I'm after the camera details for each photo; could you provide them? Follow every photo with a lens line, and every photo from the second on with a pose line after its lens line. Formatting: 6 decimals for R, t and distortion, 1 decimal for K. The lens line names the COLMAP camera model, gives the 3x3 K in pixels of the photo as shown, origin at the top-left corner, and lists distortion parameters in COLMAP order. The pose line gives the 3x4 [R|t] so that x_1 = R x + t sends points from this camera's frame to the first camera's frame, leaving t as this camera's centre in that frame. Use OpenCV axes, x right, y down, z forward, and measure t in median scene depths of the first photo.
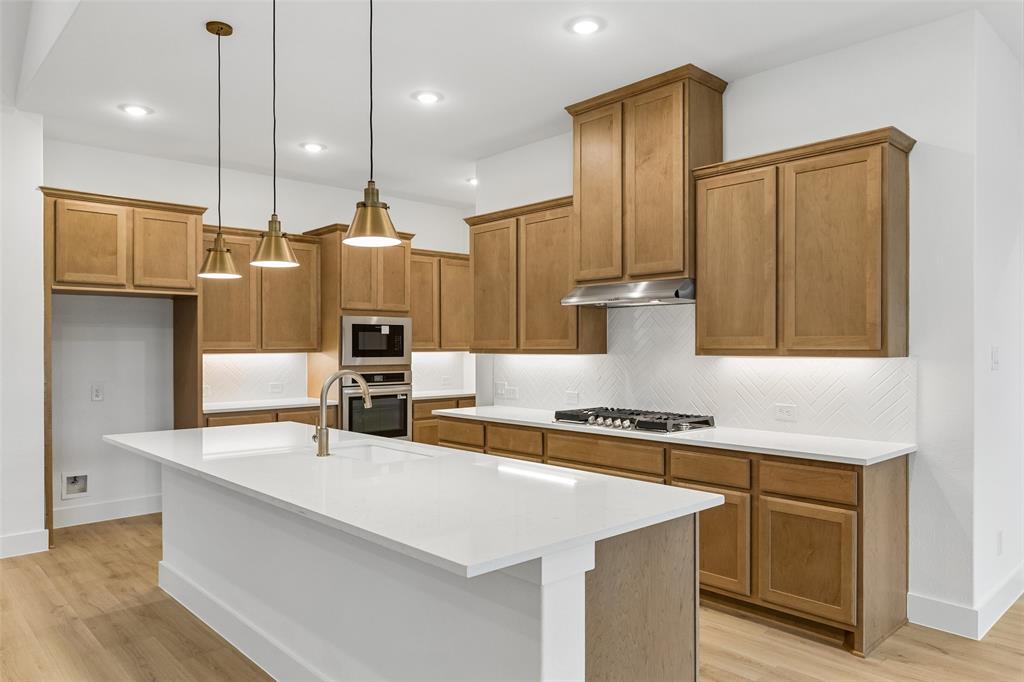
lens RADIAL K [[695.9, 0, 518.8], [0, 695.9, 343.9], [0, 0, 1]] dist [0.000207, -0.000366]
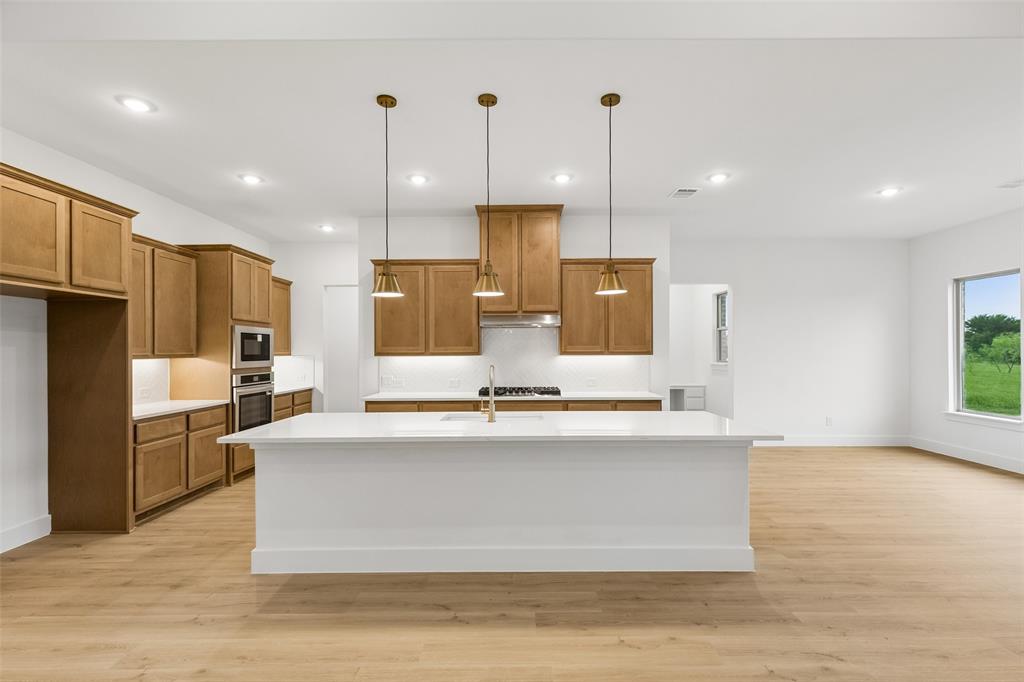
lens RADIAL K [[460.3, 0, 518.4], [0, 460.3, 349.3], [0, 0, 1]] dist [0.008330, -0.000846]
pose [[0.686355, 0.000796, 0.727266, -0.609414], [0.002004, 0.999994, -0.002986, 0.003241], [-0.727264, 0.003507, 0.686349, 0.169828]]
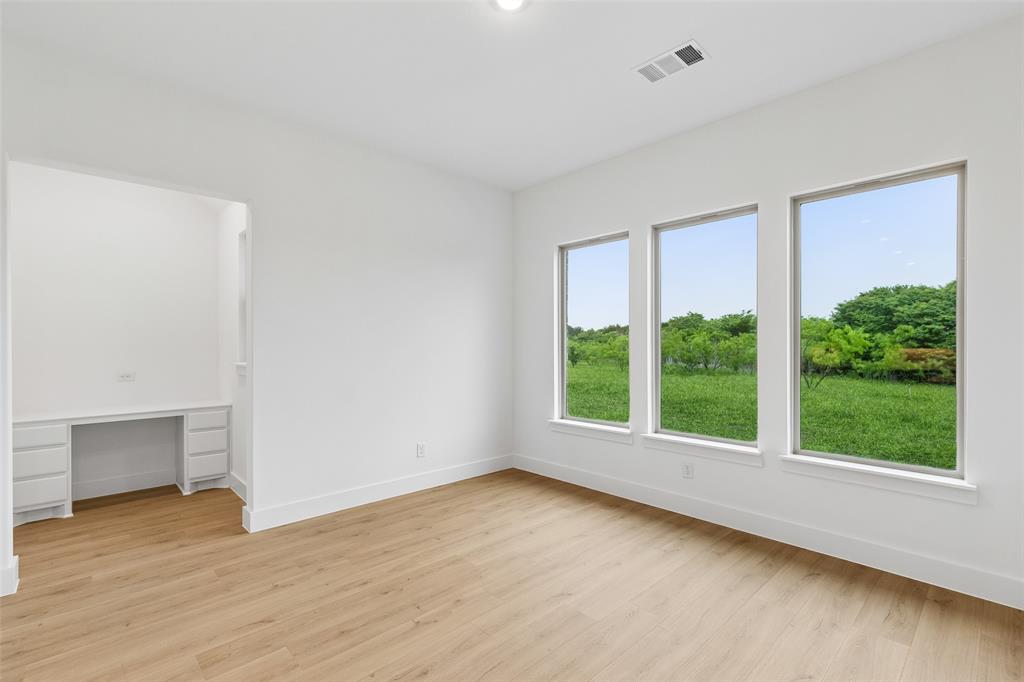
lens RADIAL K [[460.3, 0, 515.1], [0, 460.3, 348.4], [0, 0, 1]] dist [0.008330, -0.000846]
pose [[0.003522, -0.000755, 0.999994, 0.131783], [0.002115, 0.999997, 0.000748, 0.020738], [-0.999992, 0.002112, 0.003524, 0.258521]]
